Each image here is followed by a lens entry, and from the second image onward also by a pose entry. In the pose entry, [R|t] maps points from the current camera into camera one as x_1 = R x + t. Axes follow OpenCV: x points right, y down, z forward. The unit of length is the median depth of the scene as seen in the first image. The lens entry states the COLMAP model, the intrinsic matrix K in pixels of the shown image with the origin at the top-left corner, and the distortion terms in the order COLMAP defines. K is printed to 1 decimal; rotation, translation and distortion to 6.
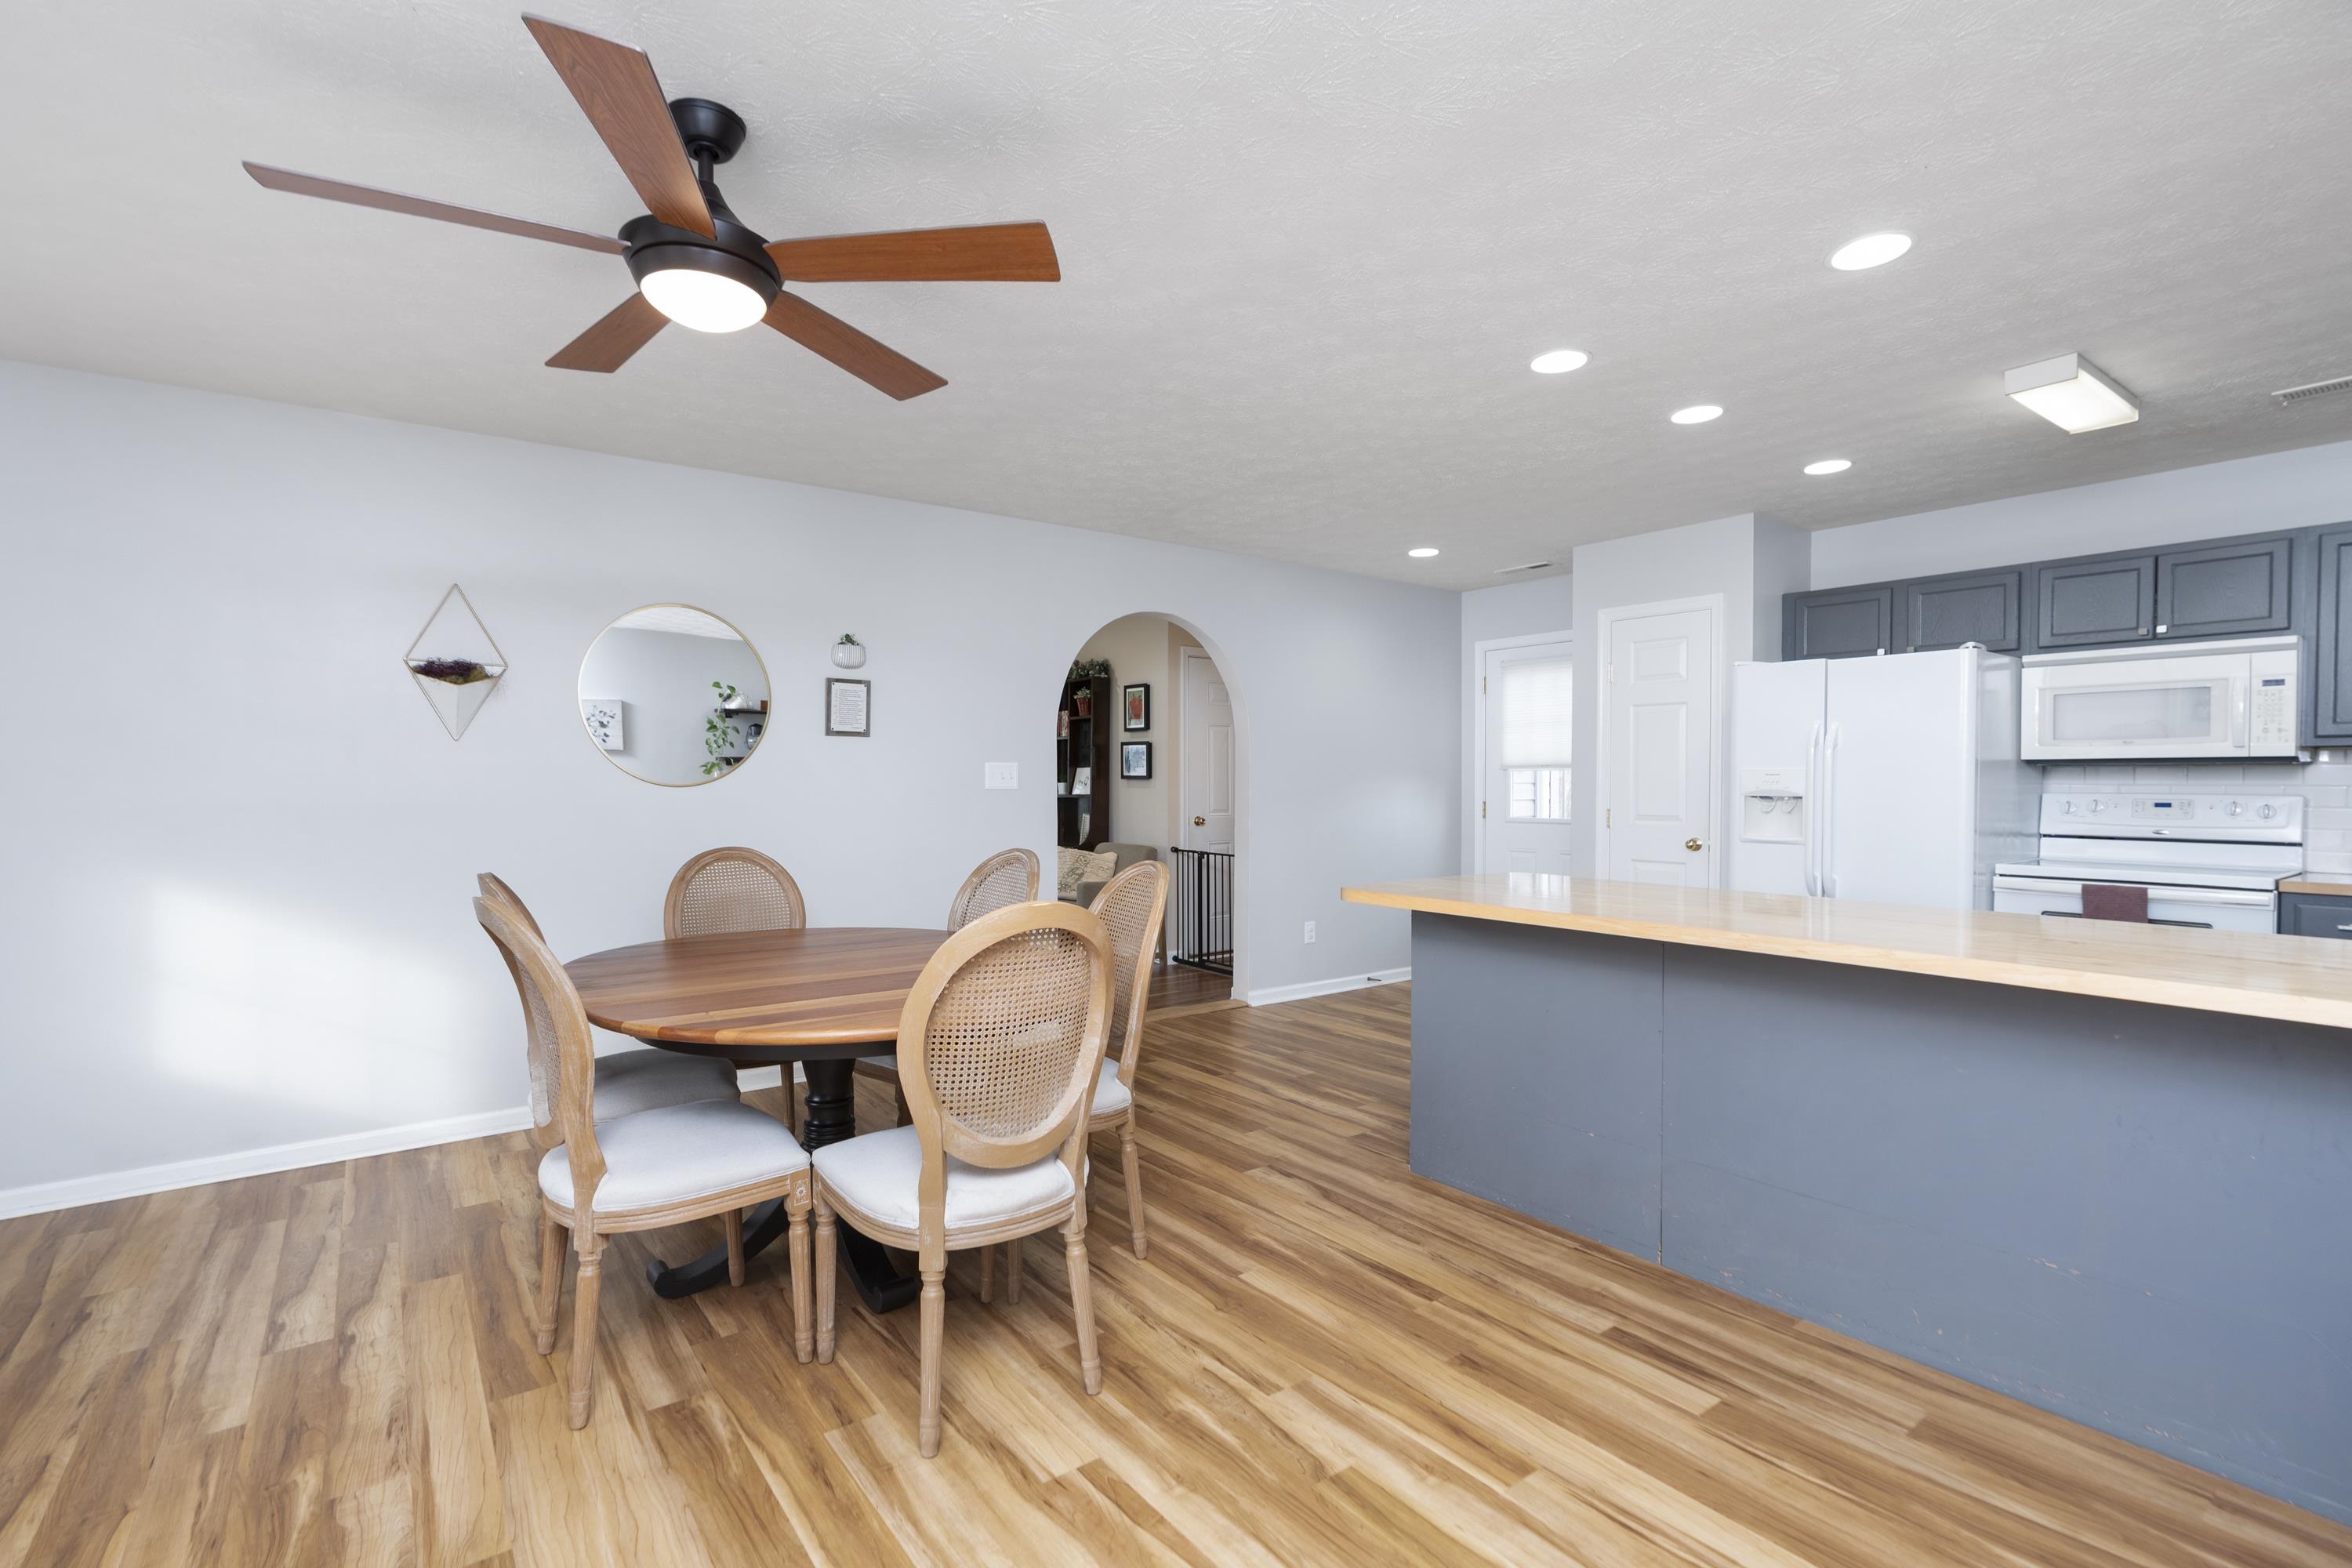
lens RADIAL K [[1100.6, 0, 1162.5], [0, 1100.6, 798.0], [0, 0, 1]] dist [0.010161, -0.000203]
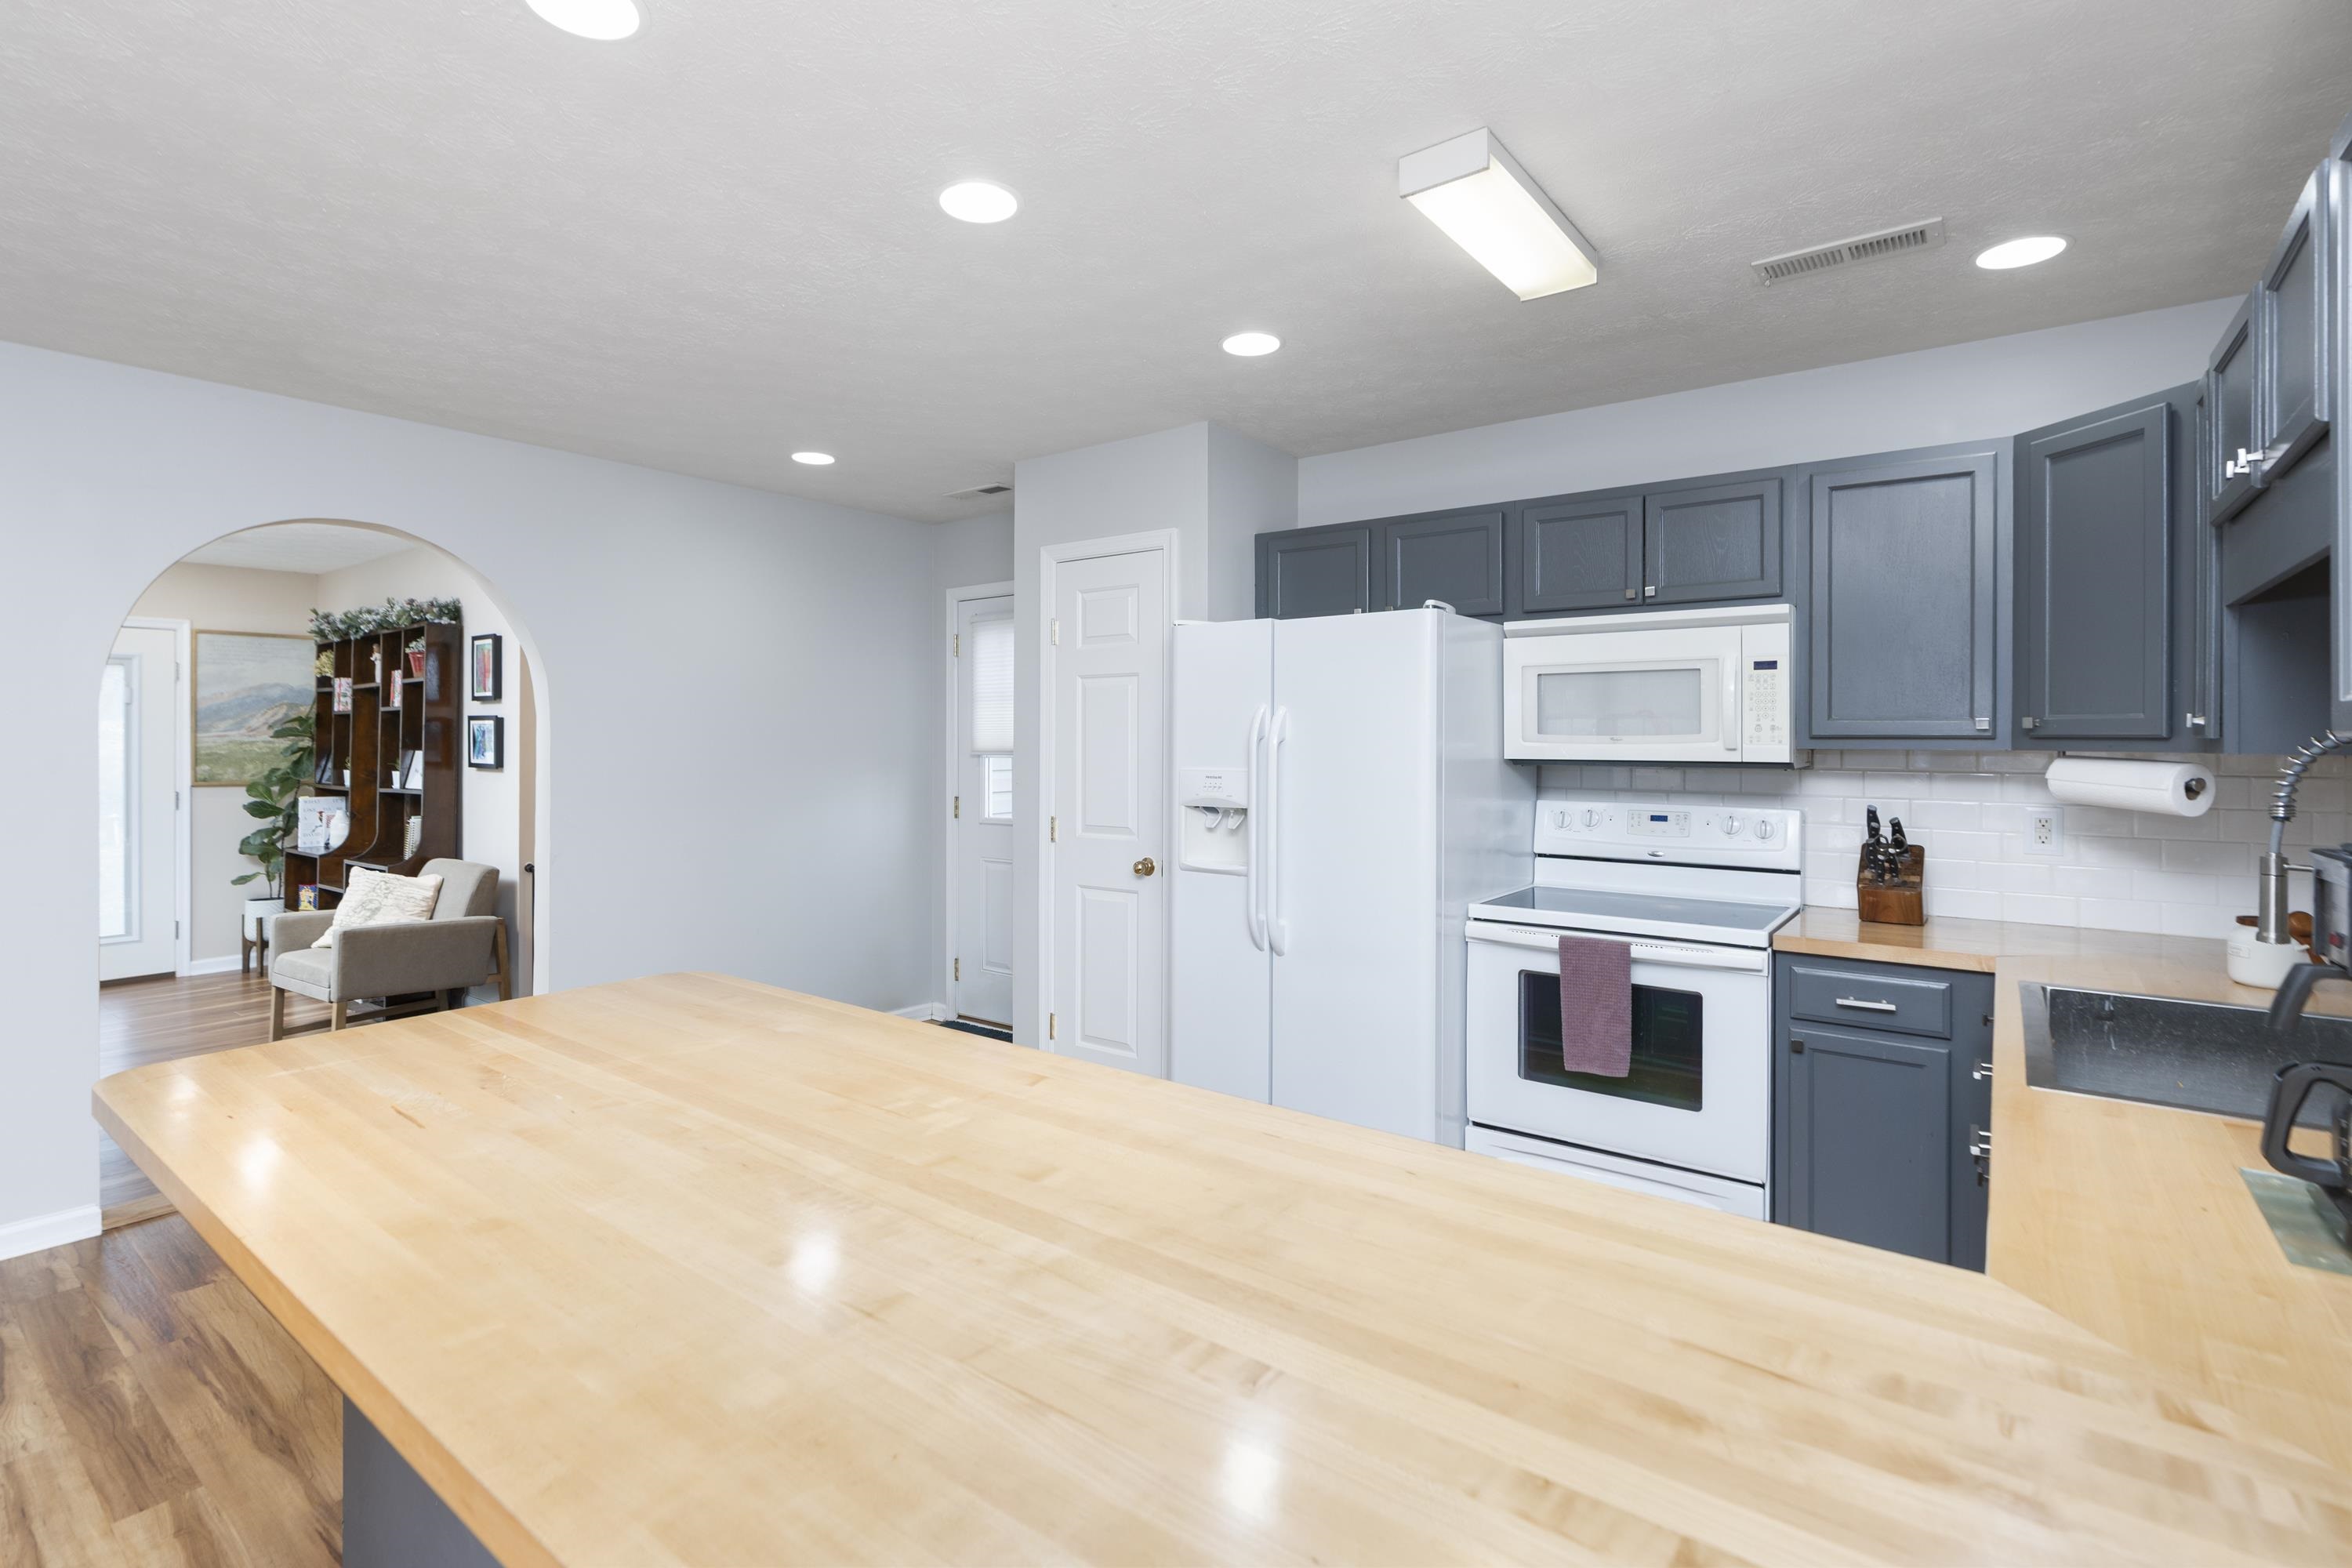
lens RADIAL K [[1115.5, 0, 1168.5], [0, 1115.5, 747.1], [0, 0, 1]] dist [-0.004948, -0.000304]
pose [[0.964554, -0.004868, 0.263842, 0.373085], [0.006708, 0.999959, -0.006073, -0.042139], [-0.263802, 0.007628, 0.964547, 0.345551]]
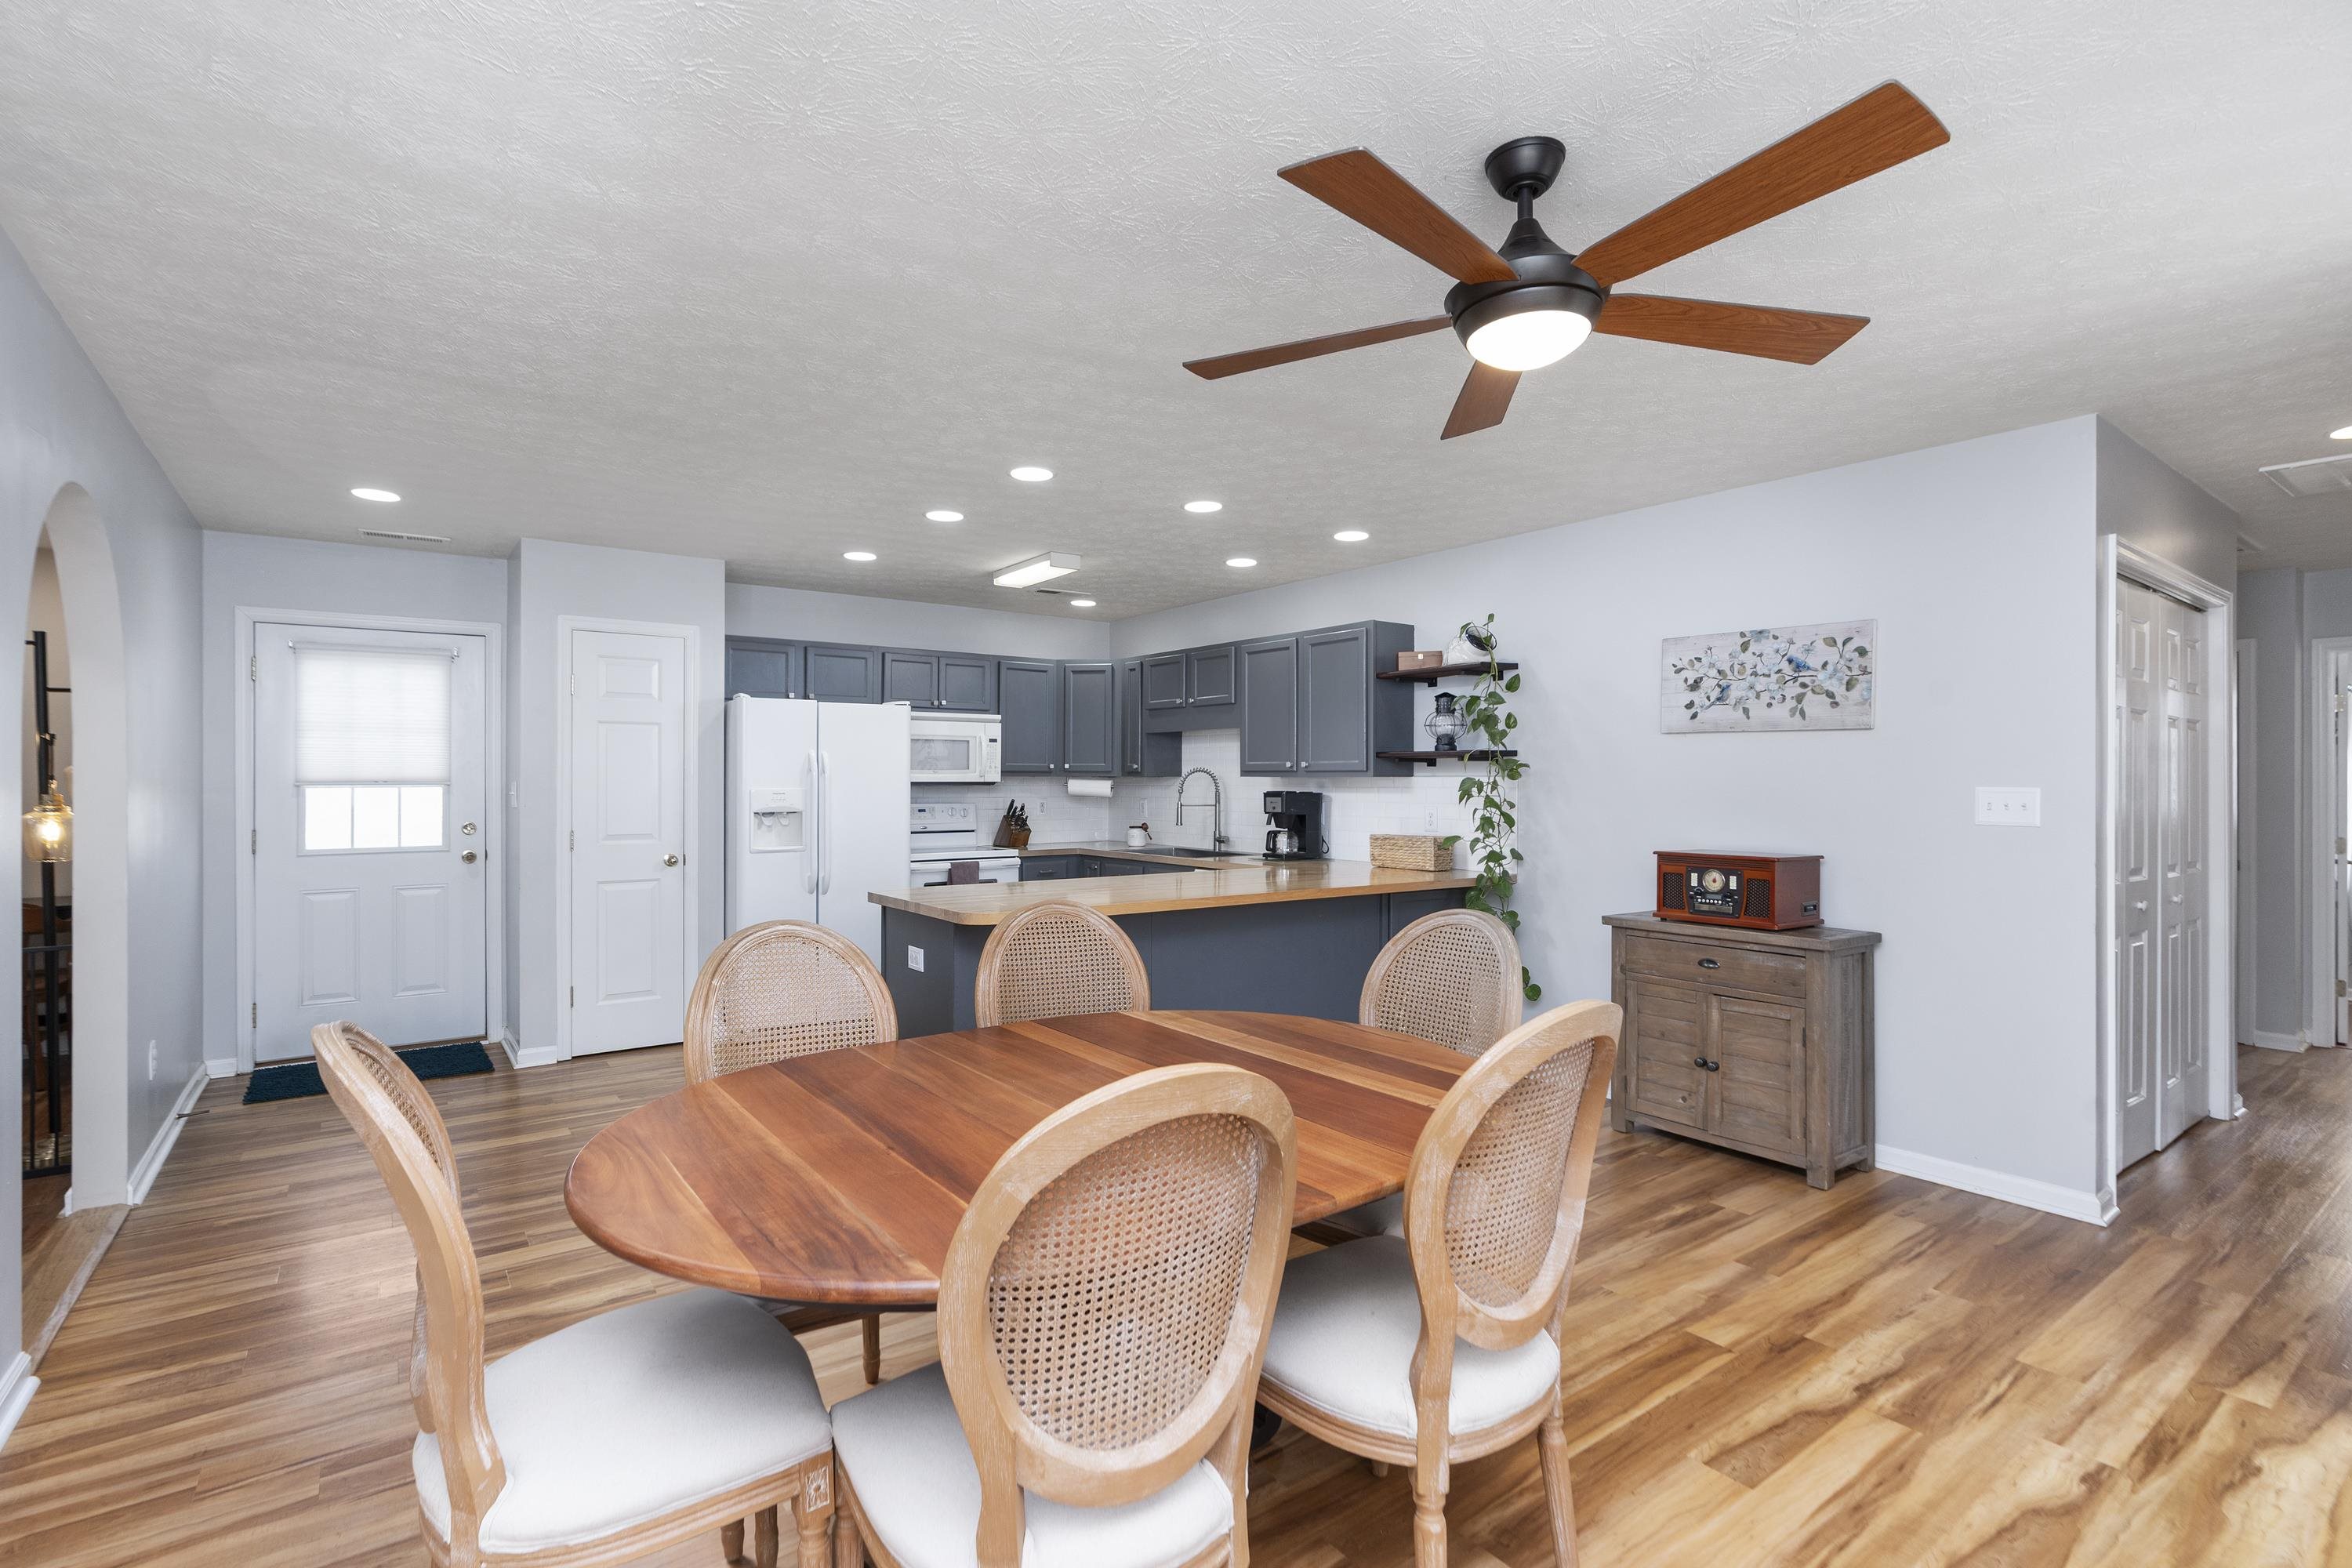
lens RADIAL K [[1077.4, 0, 1176.0], [0, 1077.4, 784.0], [0, 0, 1]] dist [-0.015691, -0.000148]
pose [[0.004524, -0.003402, 0.999984, -0.651848], [0.015457, 0.999875, 0.003331, -0.032268], [-0.999870, 0.015442, 0.004576, 0.638812]]
